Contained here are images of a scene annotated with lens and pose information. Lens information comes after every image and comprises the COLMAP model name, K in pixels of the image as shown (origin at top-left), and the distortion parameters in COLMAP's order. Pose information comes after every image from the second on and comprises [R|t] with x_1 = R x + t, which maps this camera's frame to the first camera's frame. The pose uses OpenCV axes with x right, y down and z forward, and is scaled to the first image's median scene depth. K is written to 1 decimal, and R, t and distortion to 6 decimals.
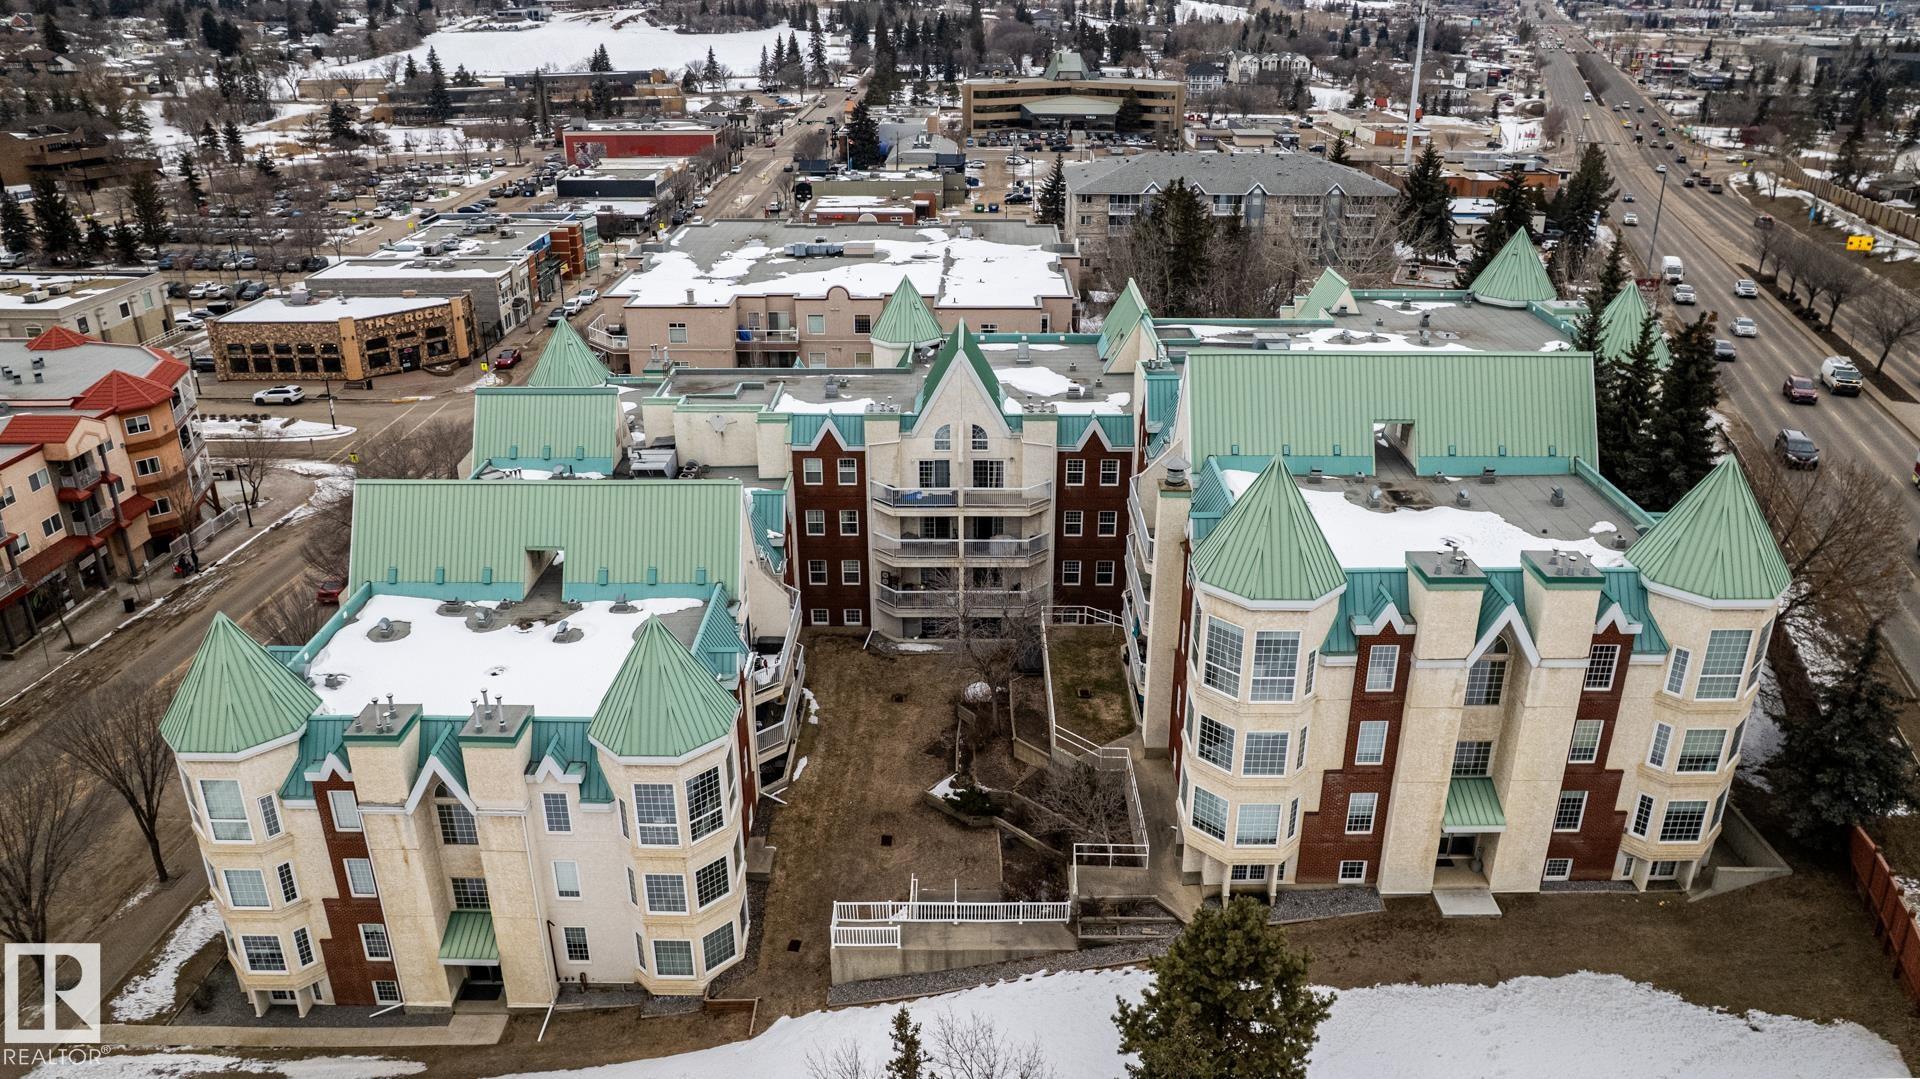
lens RADIAL K [[1312.8, 0, 974.1], [0, 1312.8, 519.5], [0, 0, 1]] dist [-0.077620, 0.075991]
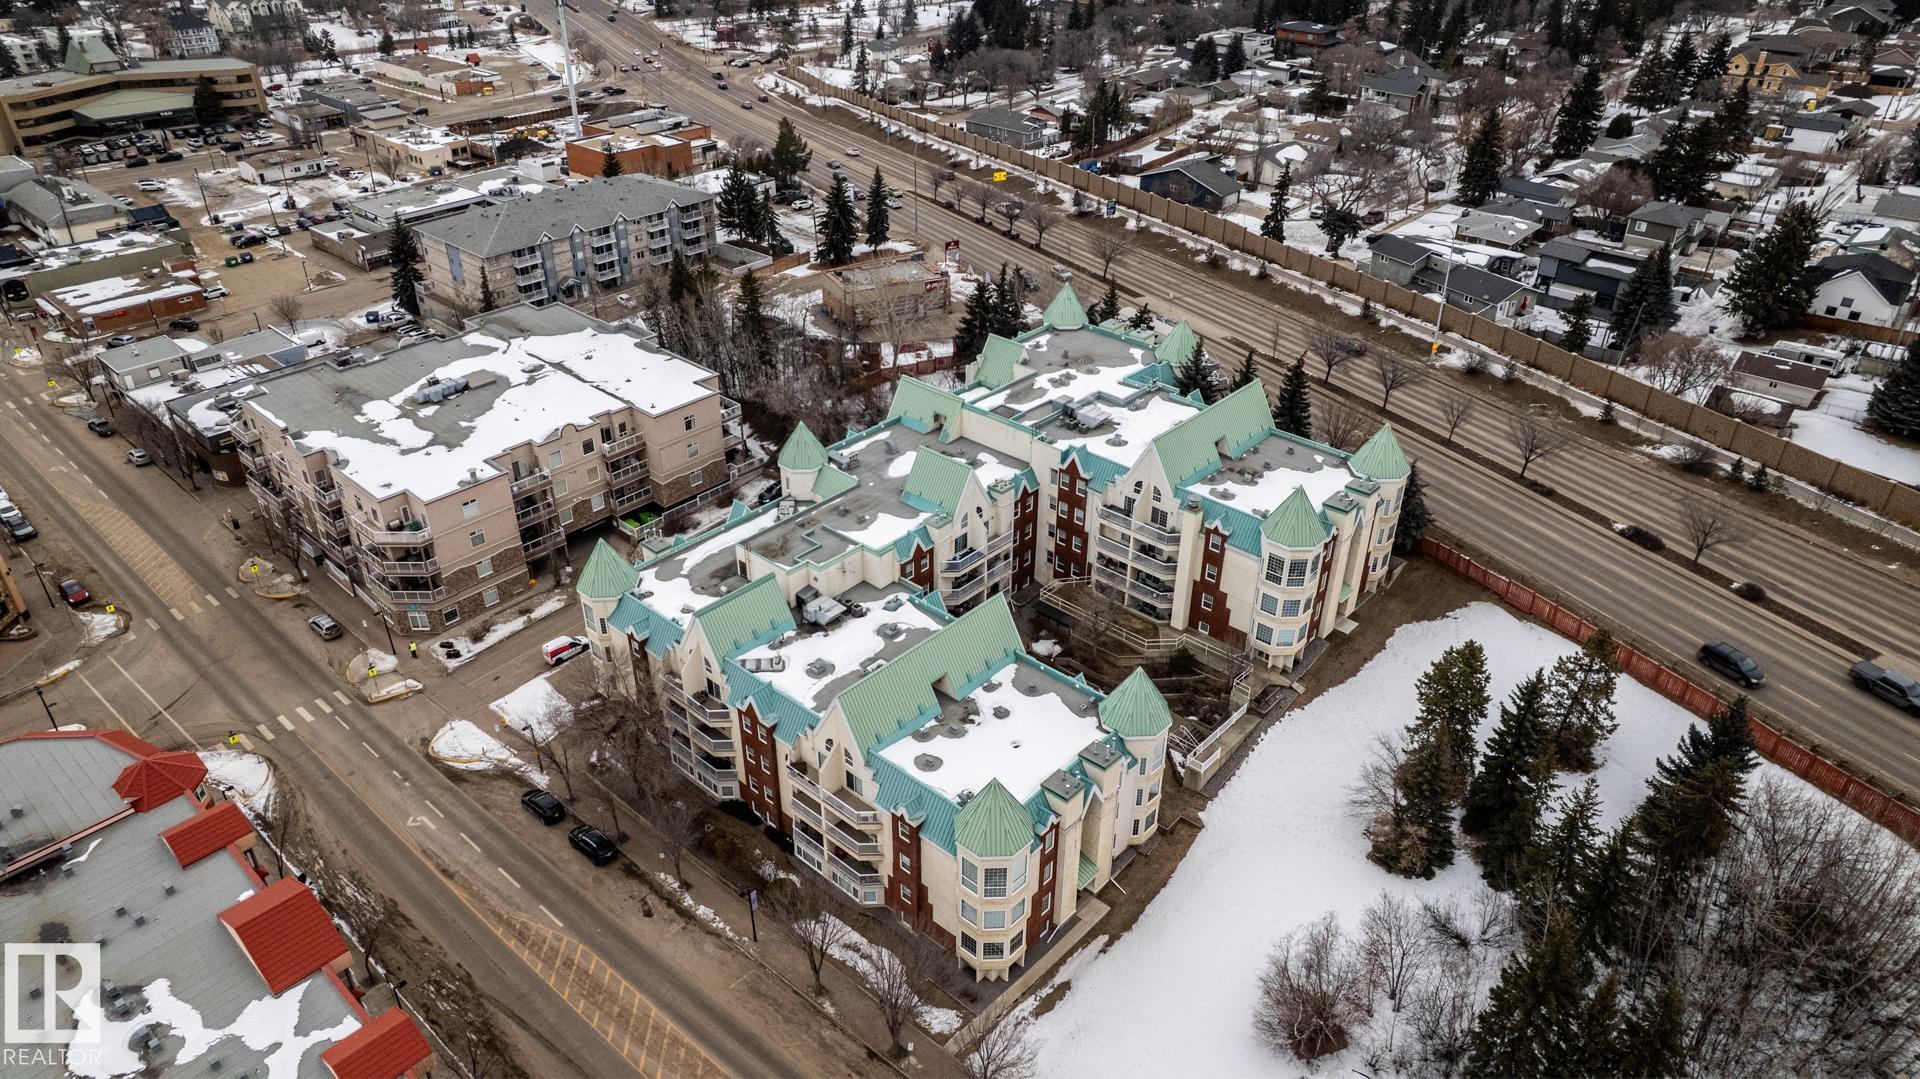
lens RADIAL K [[1227.7, 0, 953.1], [0, 1227.7, 537.5], [0, 0, 1]] dist [-0.077314, 0.064091]
pose [[0.674007, -0.379839, 0.633591, -0.814505], [0.282830, 0.925016, 0.253677, -0.350616], [-0.682438, 0.008218, 0.730897, -0.096480]]
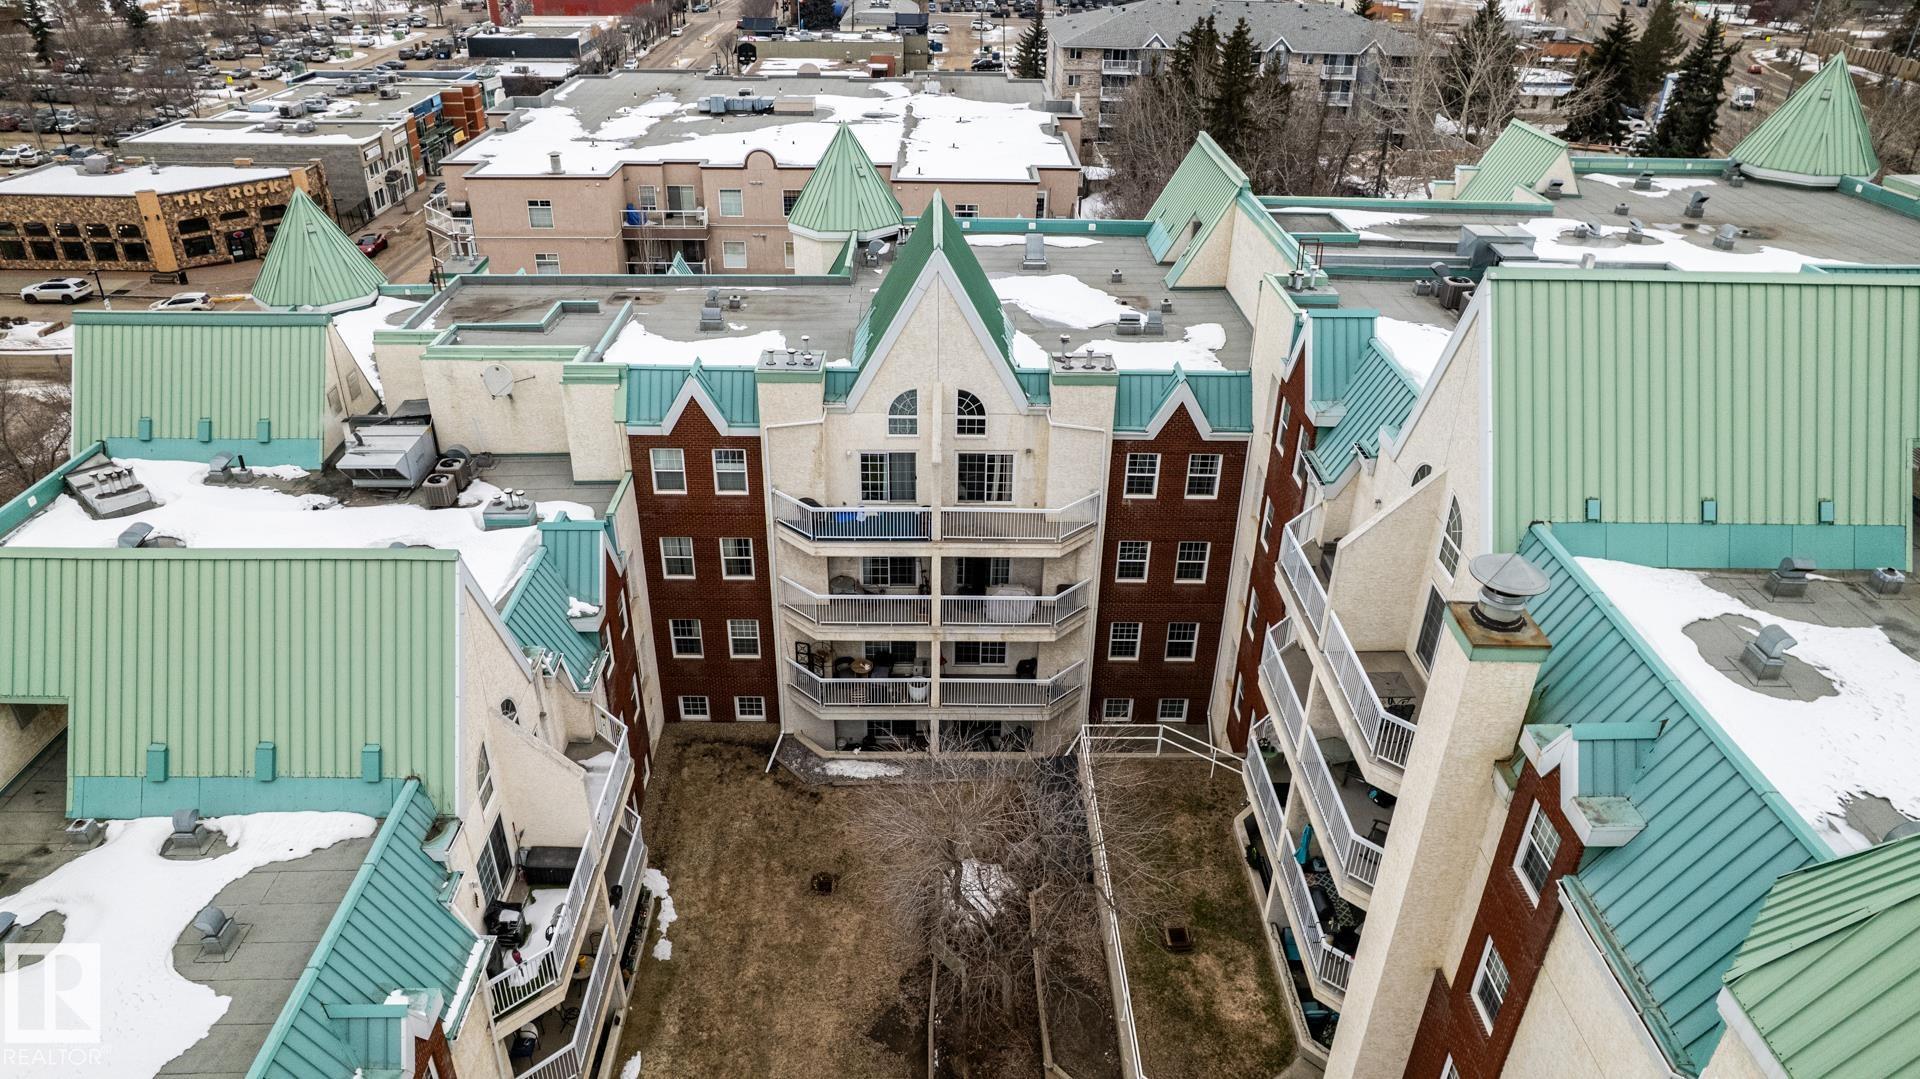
lens RADIAL K [[1230.1, 0, 952.5], [0, 1230.1, 536.8], [0, 0, 1]] dist [-0.085205, 0.079302]
pose [[0.999828, 0.004799, 0.017908, -0.009916], [-0.006826, 0.993352, 0.114912, -0.055779], [-0.017237, -0.115015, 0.993214, 0.388392]]
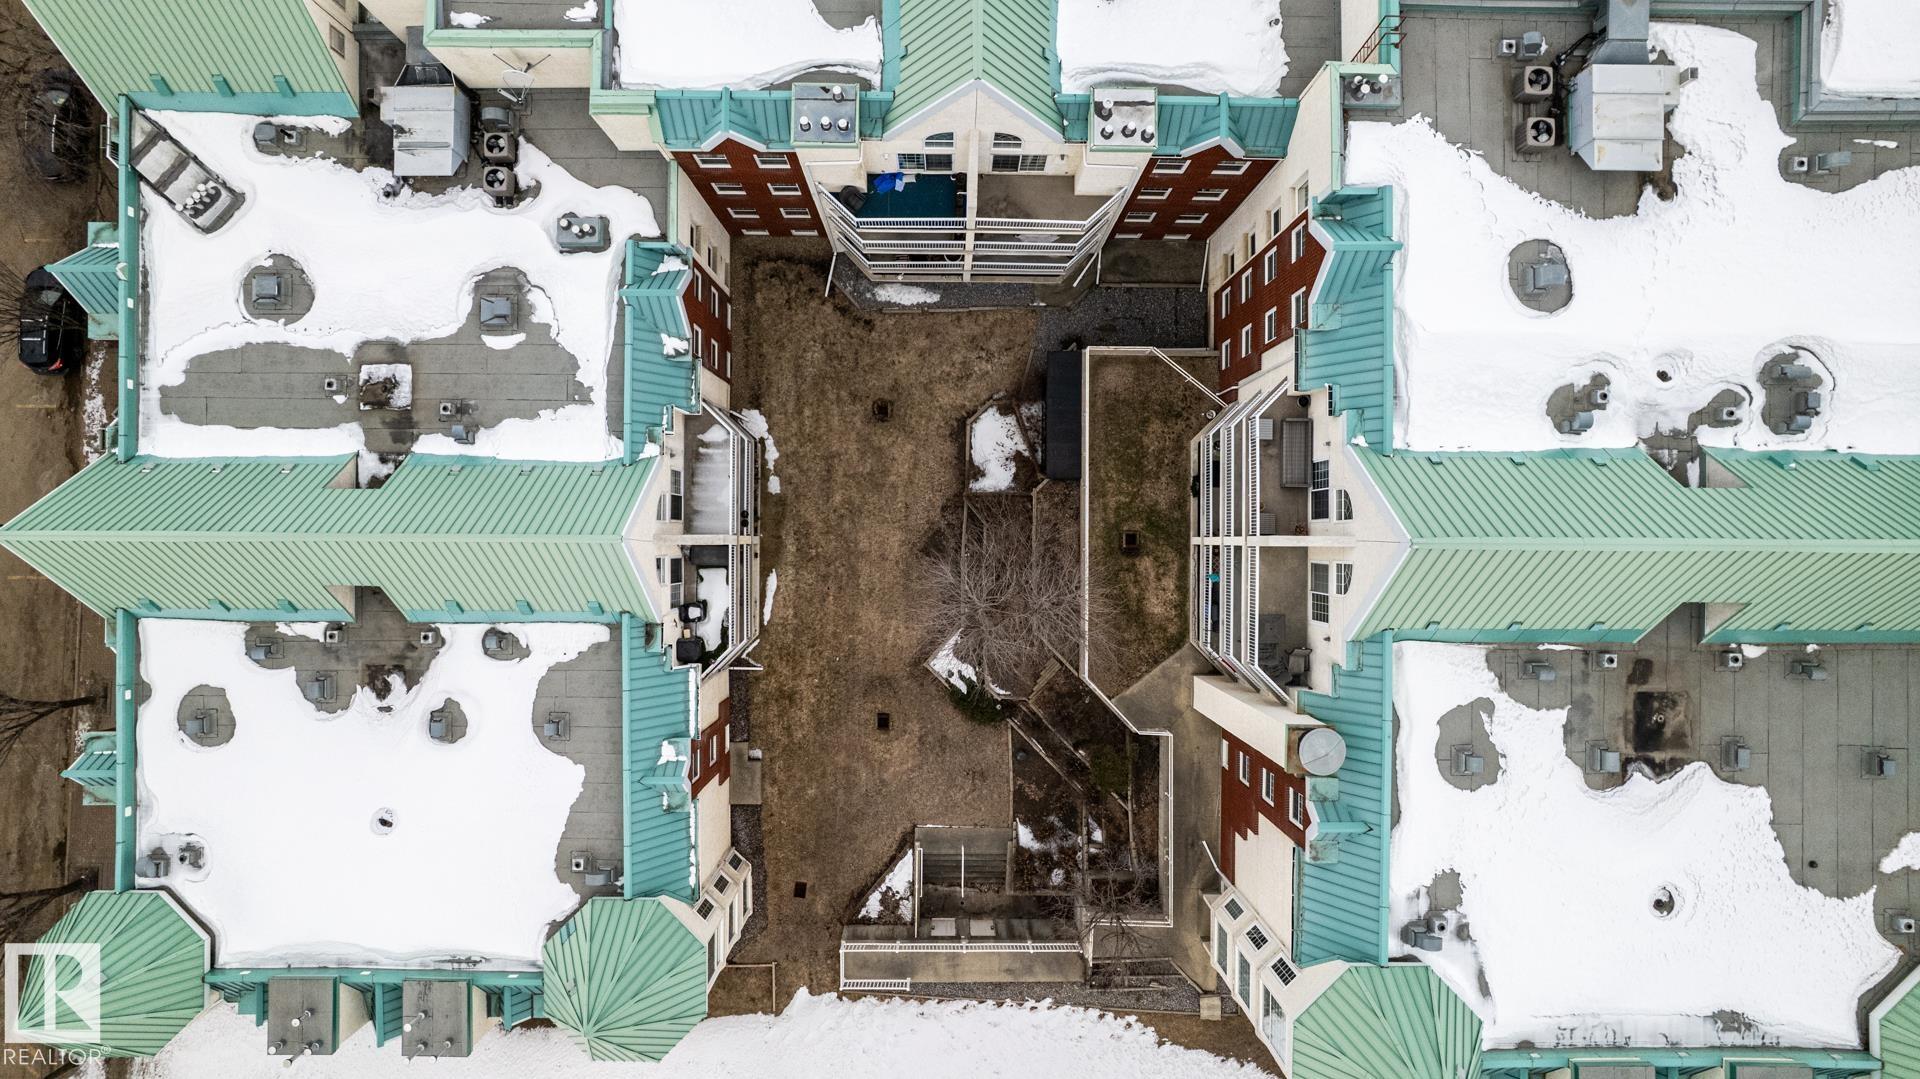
lens RADIAL K [[1227.7, 0, 953.1], [0, 1227.7, 537.5], [0, 0, 1]] dist [-0.077314, 0.064091]
pose [[0.999978, 0.004433, 0.004889, -0.015978], [-0.006228, 0.388868, 0.921273, -0.371288], [0.002183, -0.921283, 0.388887, 0.517914]]
